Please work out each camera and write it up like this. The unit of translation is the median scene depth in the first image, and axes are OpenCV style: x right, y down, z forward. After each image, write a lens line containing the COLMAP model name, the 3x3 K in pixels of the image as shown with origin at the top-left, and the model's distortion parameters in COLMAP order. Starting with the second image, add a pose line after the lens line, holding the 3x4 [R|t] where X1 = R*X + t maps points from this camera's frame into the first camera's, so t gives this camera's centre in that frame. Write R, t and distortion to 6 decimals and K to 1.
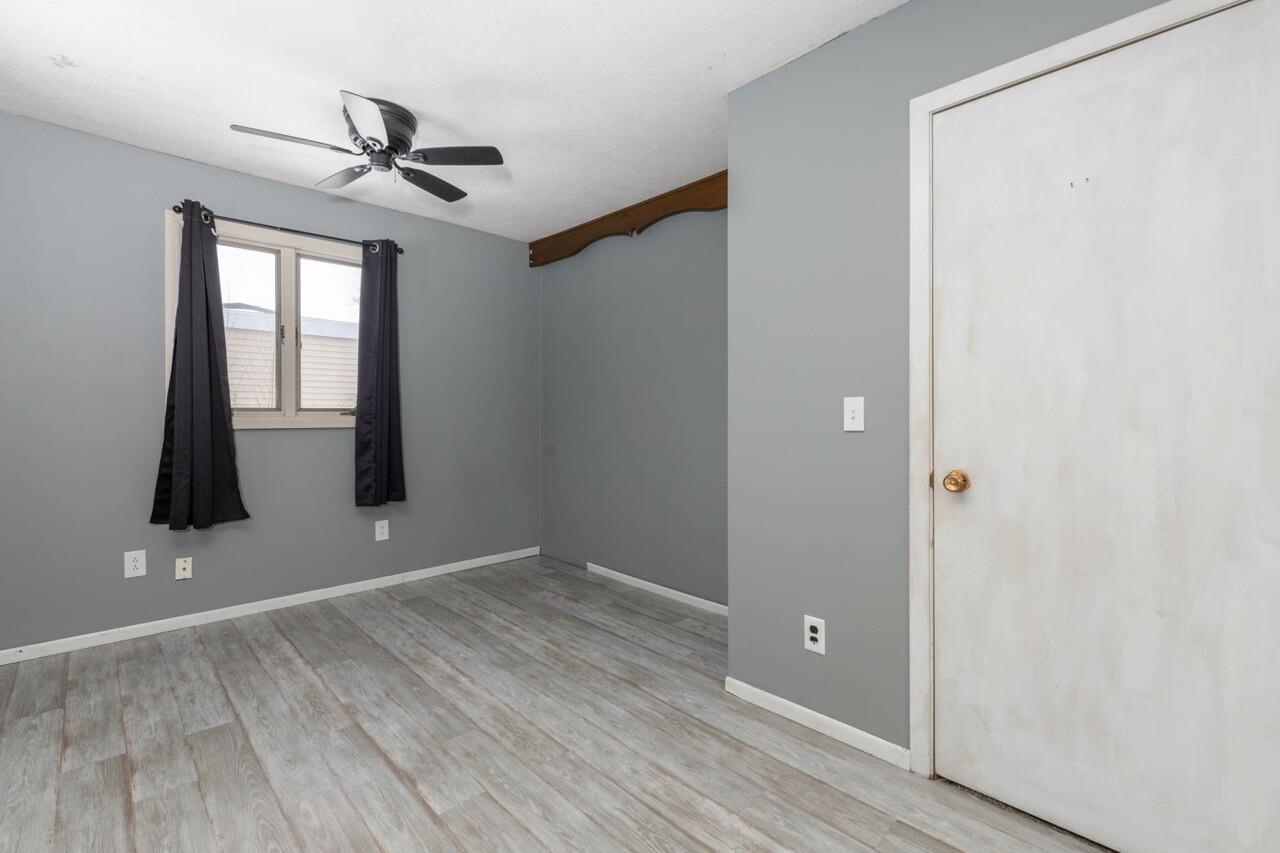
lens RADIAL K [[562.2, 0, 635.0], [0, 562.2, 398.5], [0, 0, 1]] dist [0.001000, -0.000054]
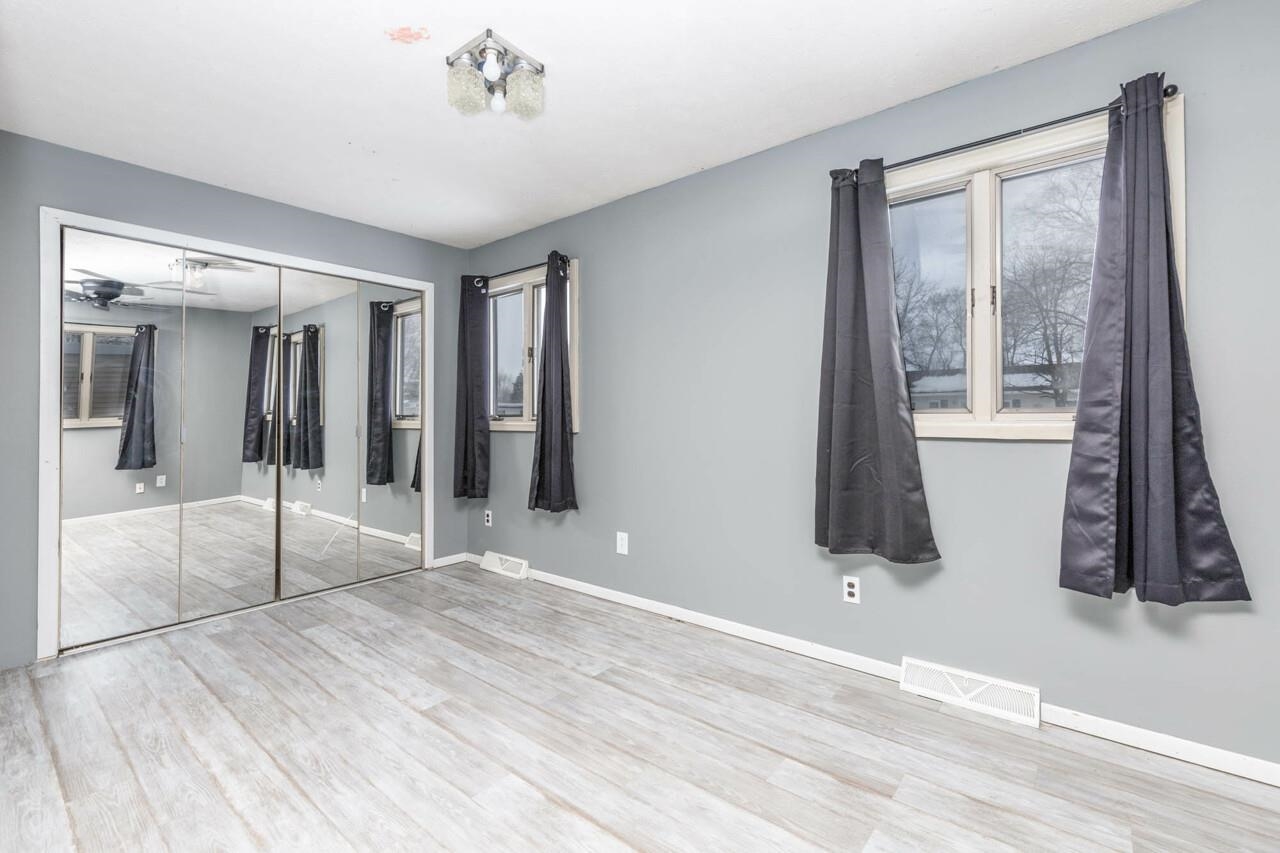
lens RADIAL K [[562.2, 0, 635.0], [0, 562.2, 398.5], [0, 0, 1]] dist [0.001000, -0.000054]
pose [[-0.993818, -0.002644, -0.110986, -0.427932], [0.004069, 0.998177, -0.060215, 0.054402], [0.110943, -0.060295, -0.991996, 2.002543]]
